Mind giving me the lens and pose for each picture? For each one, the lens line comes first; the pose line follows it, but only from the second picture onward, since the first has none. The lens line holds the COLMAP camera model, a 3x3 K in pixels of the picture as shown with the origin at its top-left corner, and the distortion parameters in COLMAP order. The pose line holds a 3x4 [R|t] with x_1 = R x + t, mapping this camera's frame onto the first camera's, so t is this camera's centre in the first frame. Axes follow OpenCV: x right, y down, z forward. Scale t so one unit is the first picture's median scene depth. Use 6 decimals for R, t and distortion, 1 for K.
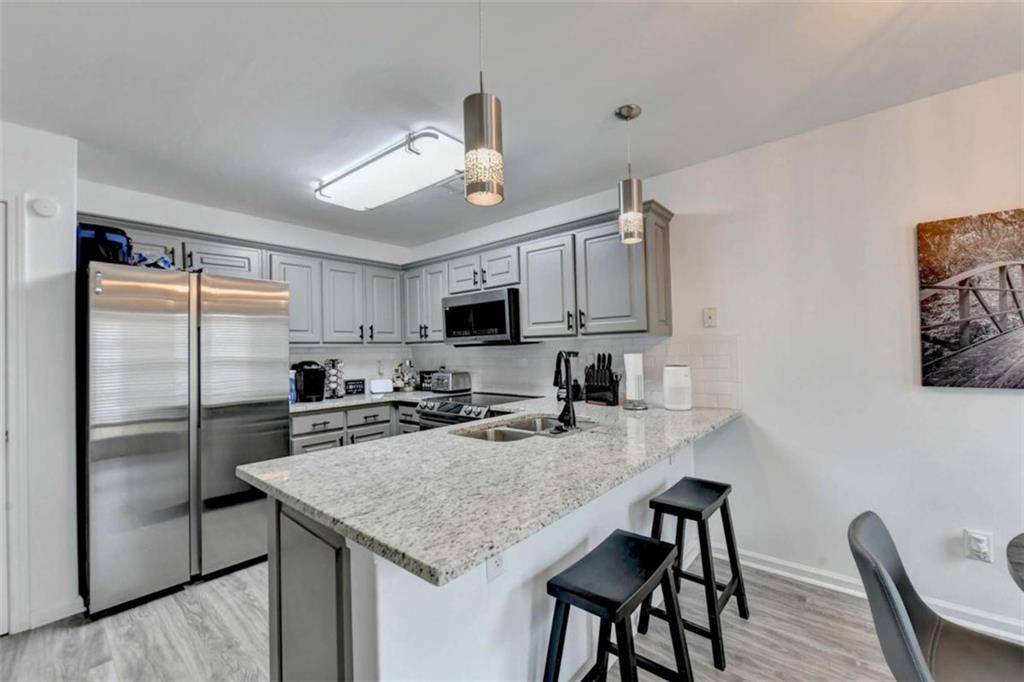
lens RADIAL K [[410.0, 0, 530.1], [0, 410.0, 342.7], [0, 0, 1]] dist [-0.007094, -0.000046]
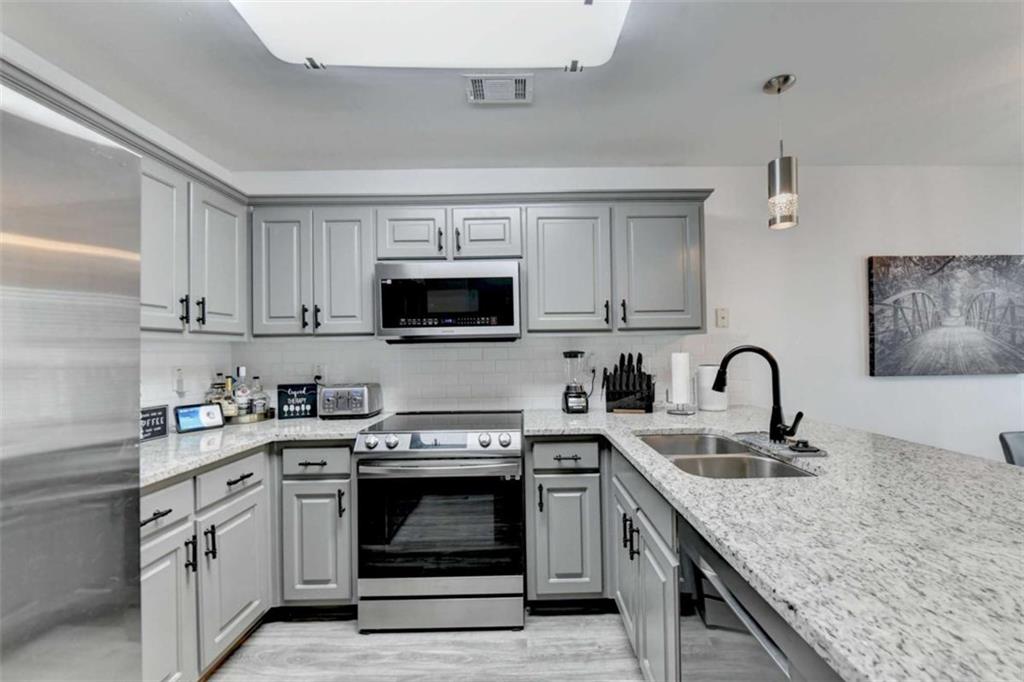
lens RADIAL K [[410.0, 0, 530.1], [0, 410.0, 342.7], [0, 0, 1]] dist [-0.007094, -0.000046]
pose [[0.766253, 0.022371, 0.642150, -0.547175], [-0.011699, 0.999714, -0.020869, 0.025654], [-0.642433, 0.008478, 0.766295, 0.486081]]
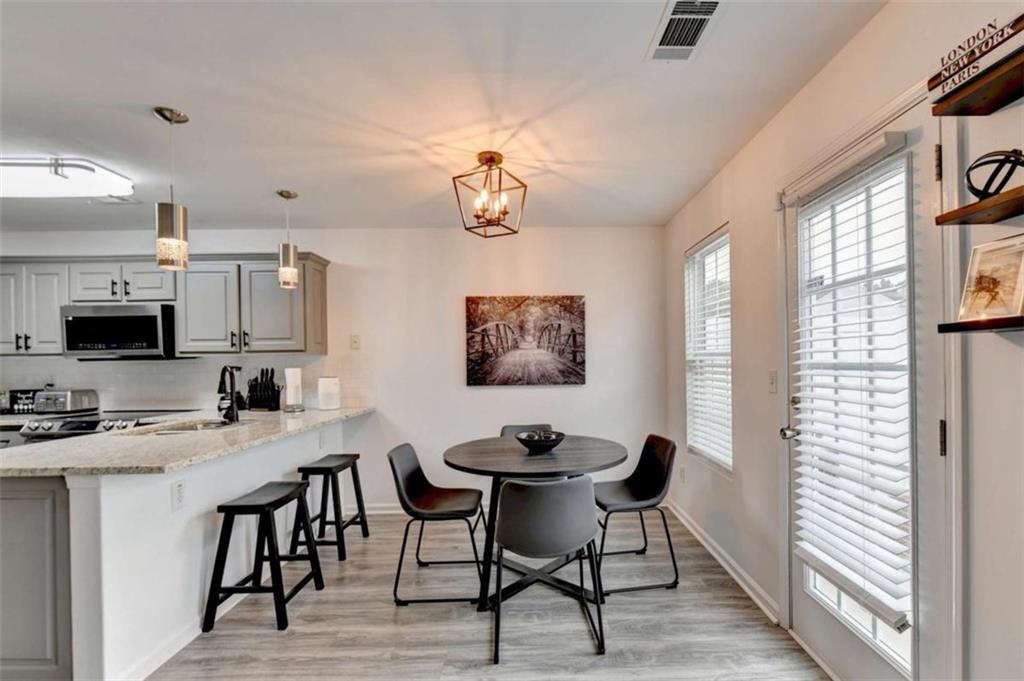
lens RADIAL K [[454.3, 0, 545.0], [0, 454.3, 358.2], [0, 0, 1]] dist [-0.009115, -0.000027]
pose [[0.758810, 0.014609, 0.651148, -0.065651], [-0.015290, 0.999872, -0.004615, -0.009026], [-0.651133, -0.006454, 0.758937, -0.535637]]
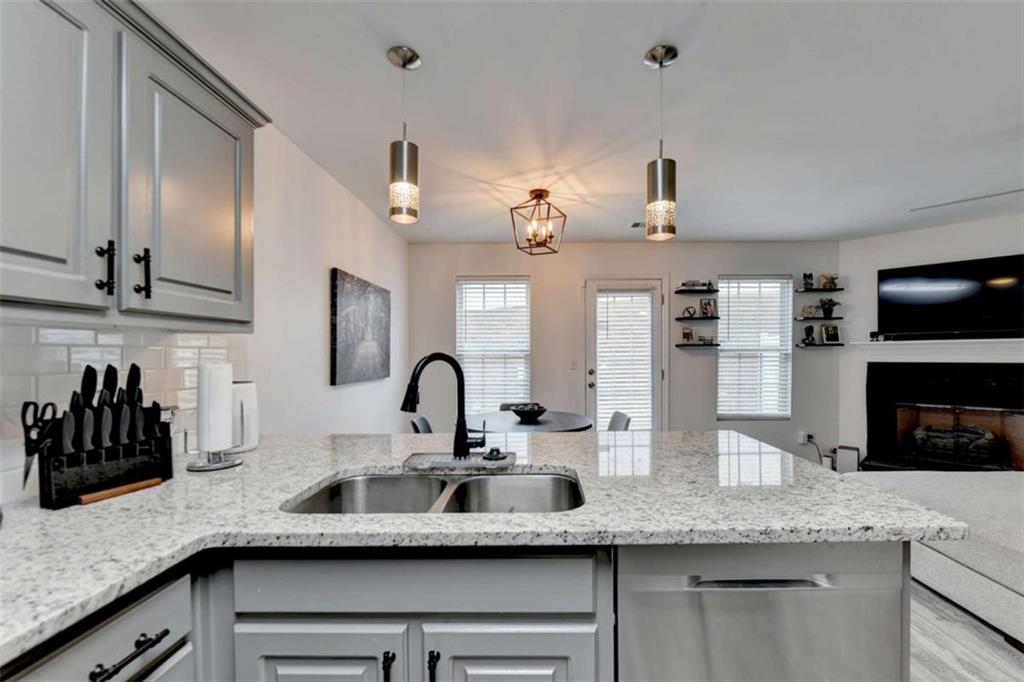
lens RADIAL K [[420.7, 0, 535.6], [0, 420.7, 357.6], [0, 0, 1]] dist [-0.010588, -0.000269]
pose [[-0.625217, 0.018069, 0.780242, -0.401338], [0.004638, 0.999800, -0.019437, 0.030242], [-0.780437, -0.008534, -0.625176, 0.951507]]
